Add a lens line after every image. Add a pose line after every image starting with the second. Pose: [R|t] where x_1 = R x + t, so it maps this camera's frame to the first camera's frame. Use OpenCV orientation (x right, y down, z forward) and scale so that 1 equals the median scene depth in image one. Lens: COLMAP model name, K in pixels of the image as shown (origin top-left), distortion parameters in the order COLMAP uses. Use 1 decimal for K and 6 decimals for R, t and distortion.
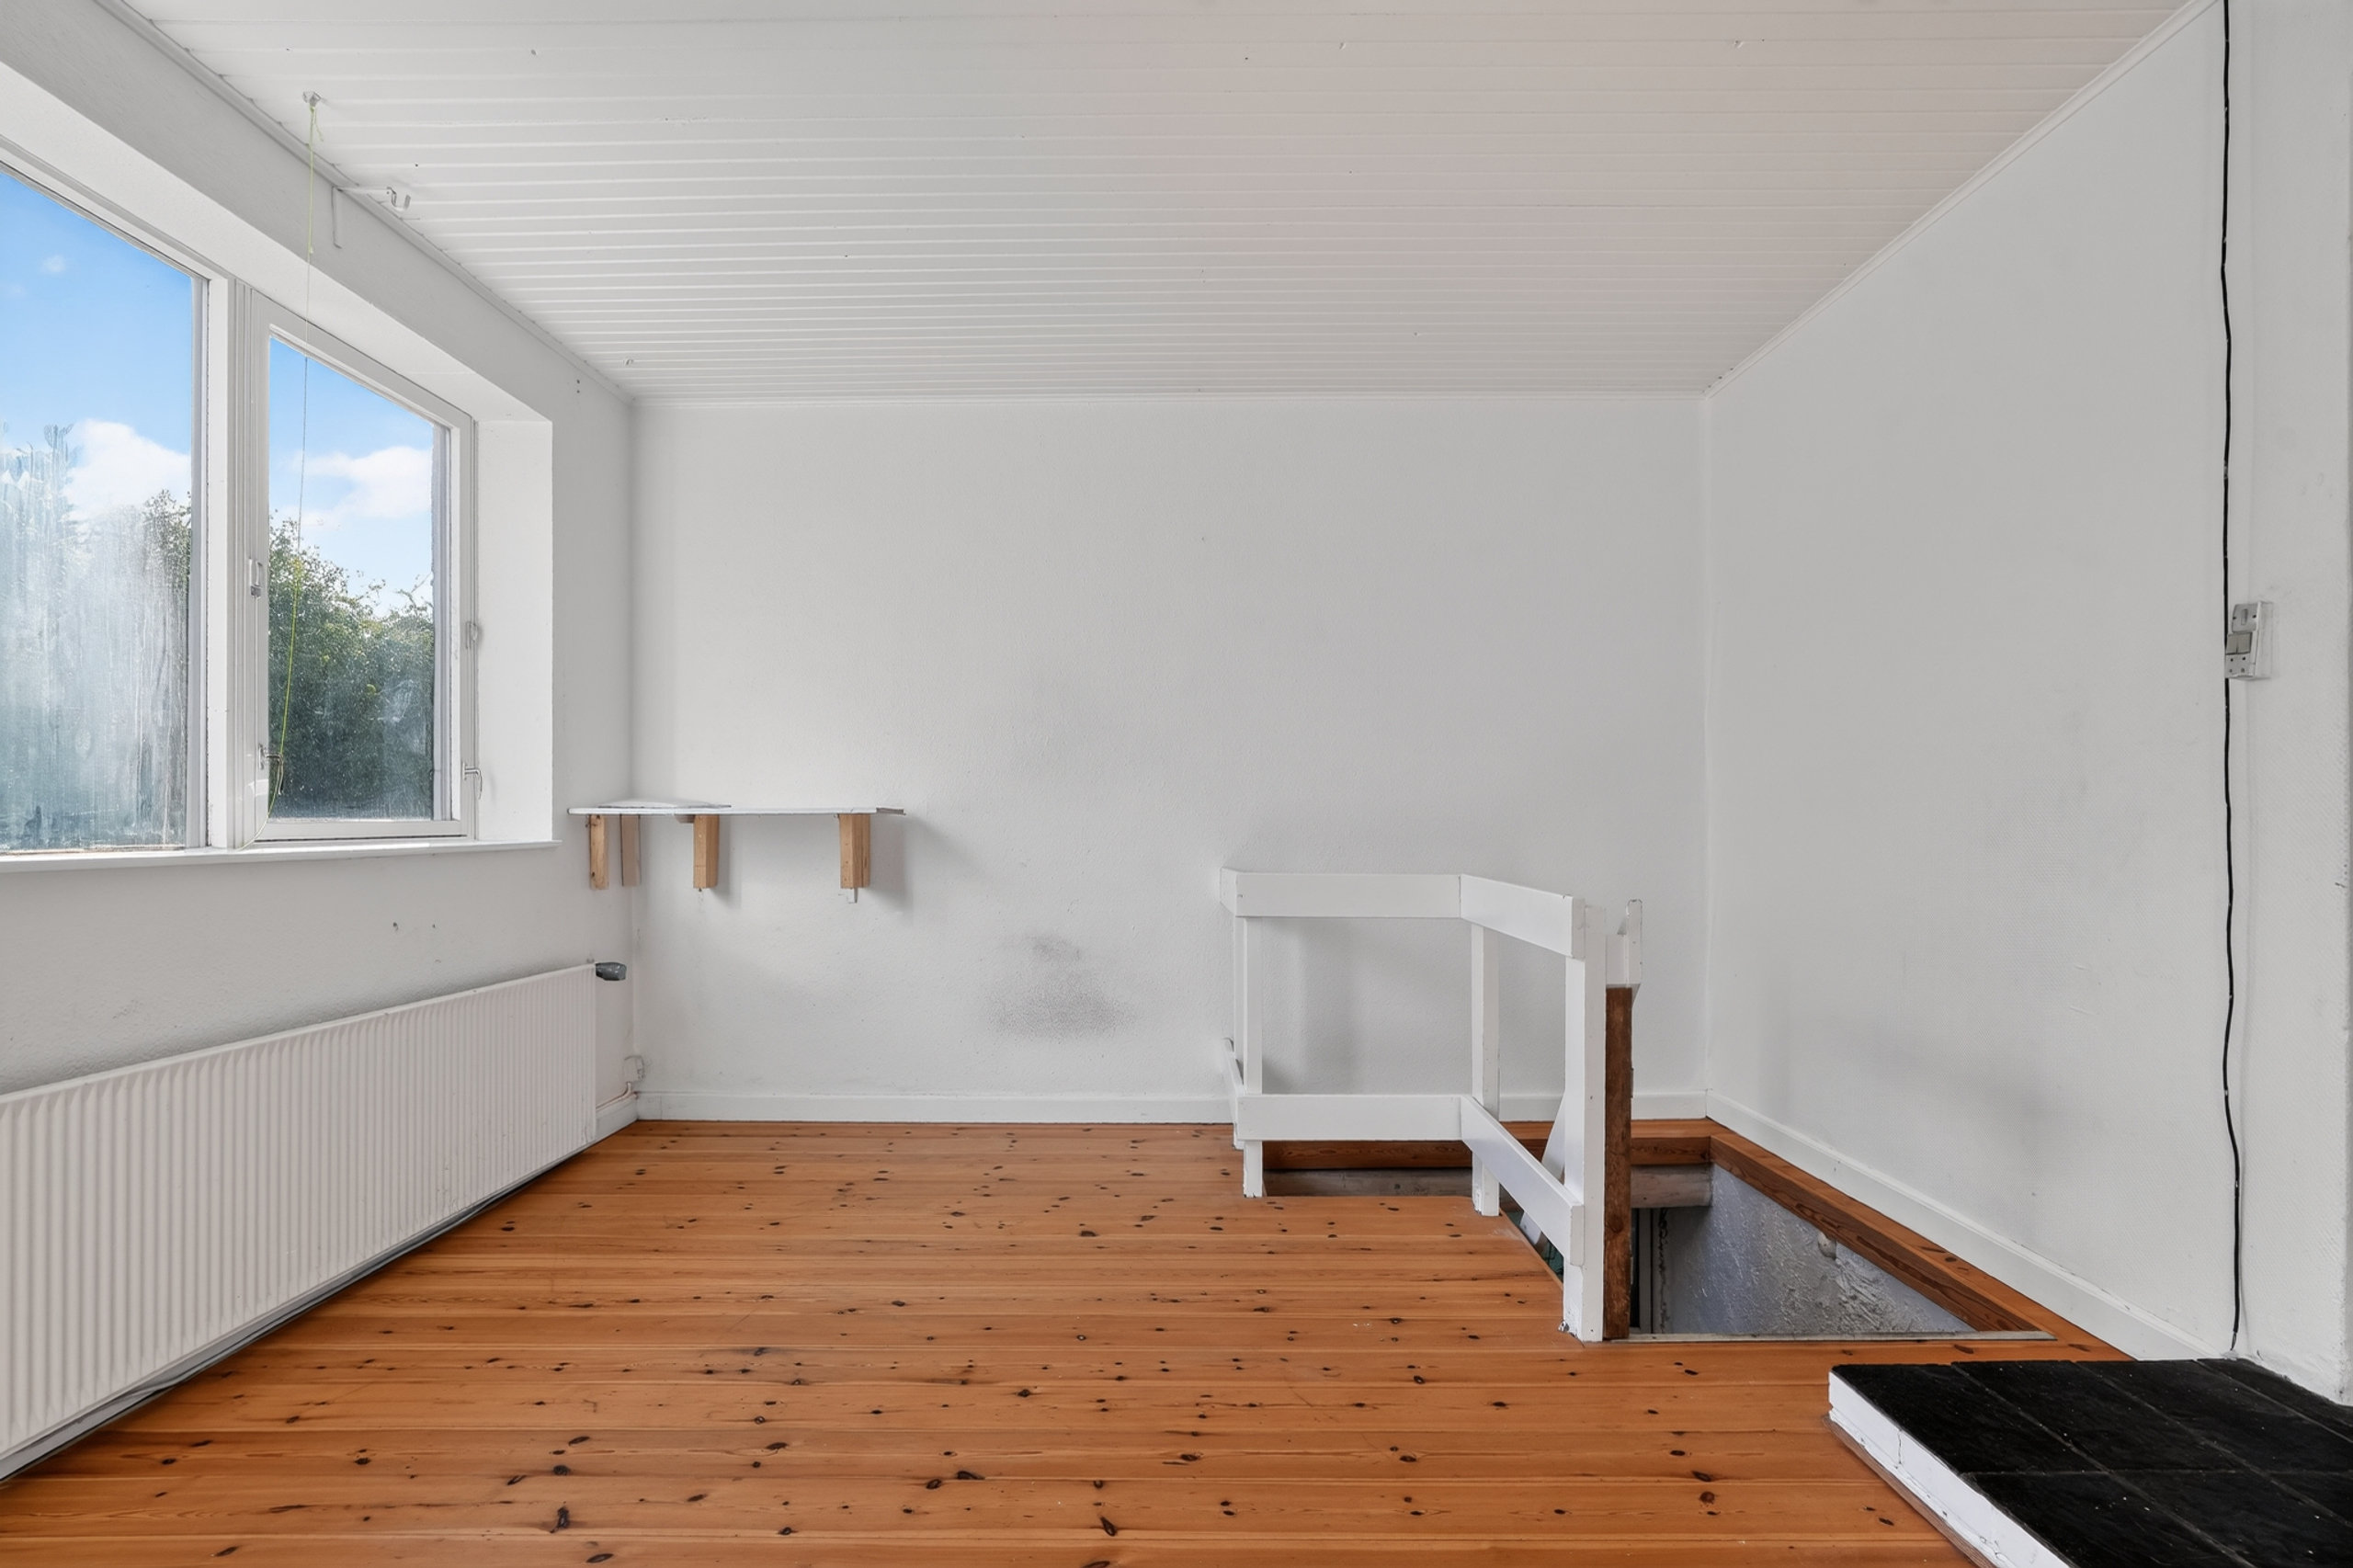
lens RADIAL K [[1363.7, 0, 1177.8], [0, 1363.7, 804.8], [0, 0, 1]] dist [-0.002707, 0.000594]
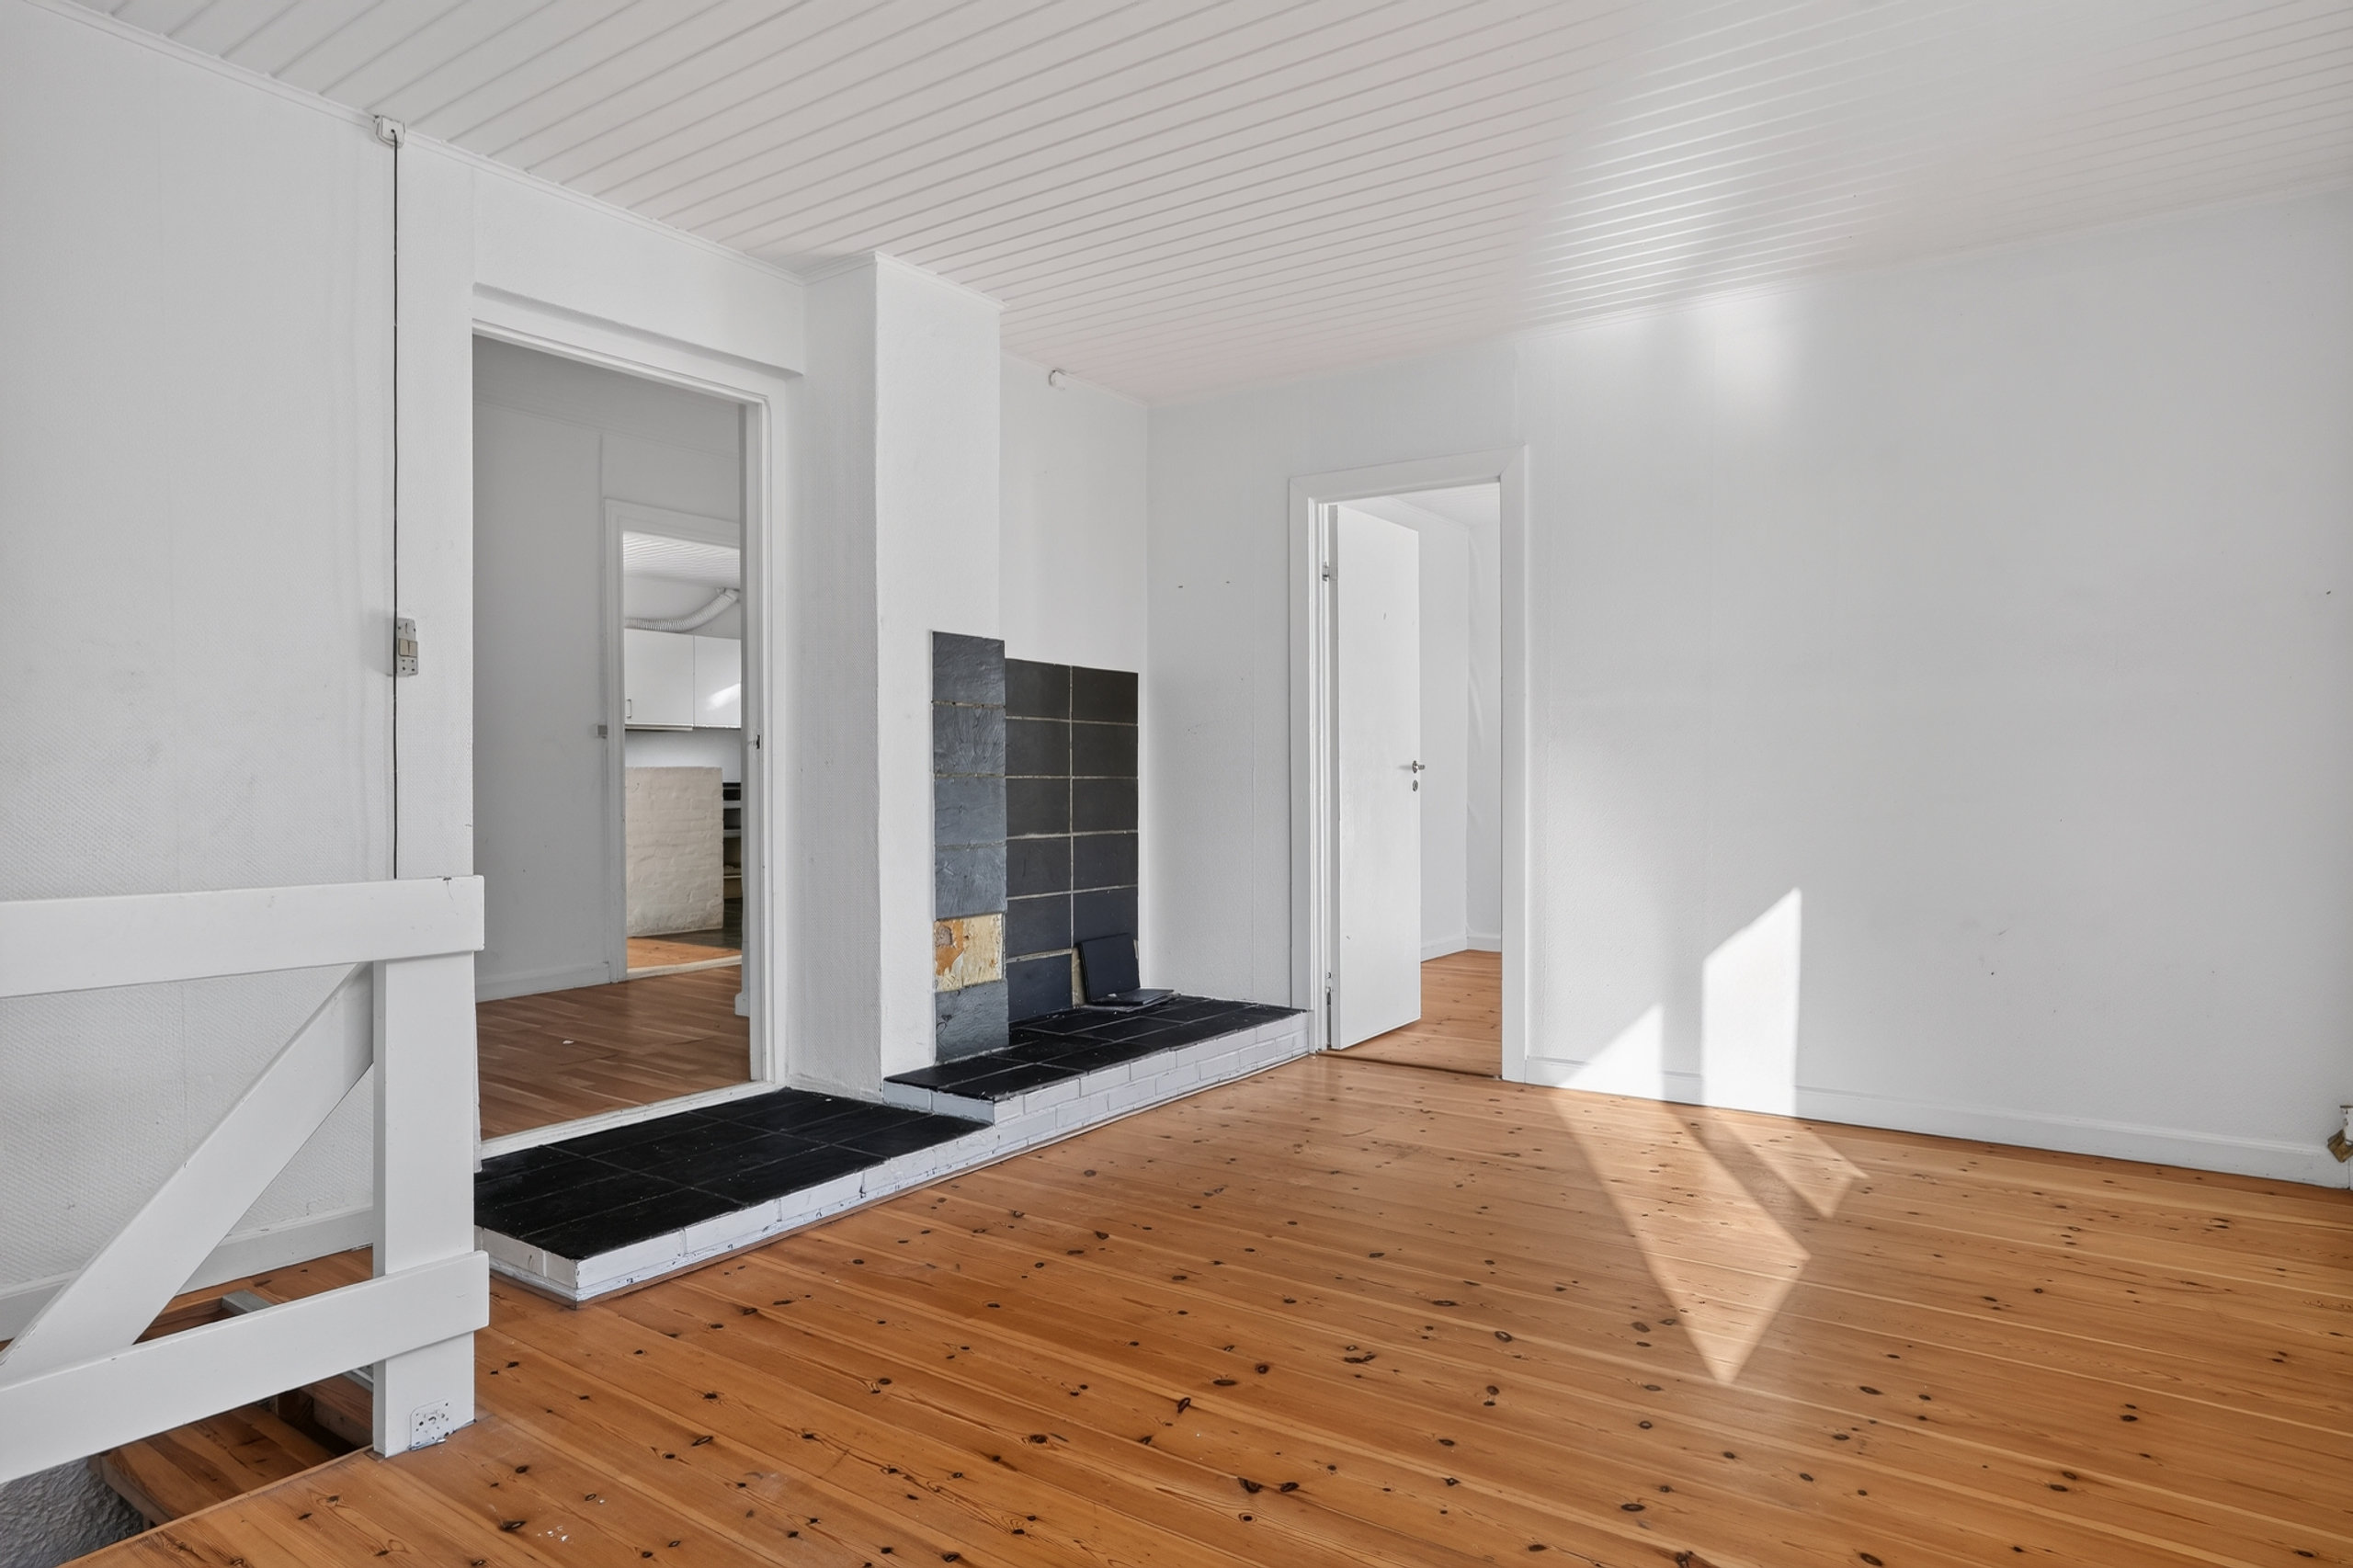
lens RADIAL K [[1363.7, 0, 1182.2], [0, 1363.7, 782.4], [0, 0, 1]] dist [-0.002707, 0.000594]
pose [[-0.810155, 0.006345, 0.586181, -0.666819], [0.004502, 0.999979, -0.004602, 0.022584], [-0.586198, -0.001089, -0.810167, 1.794323]]
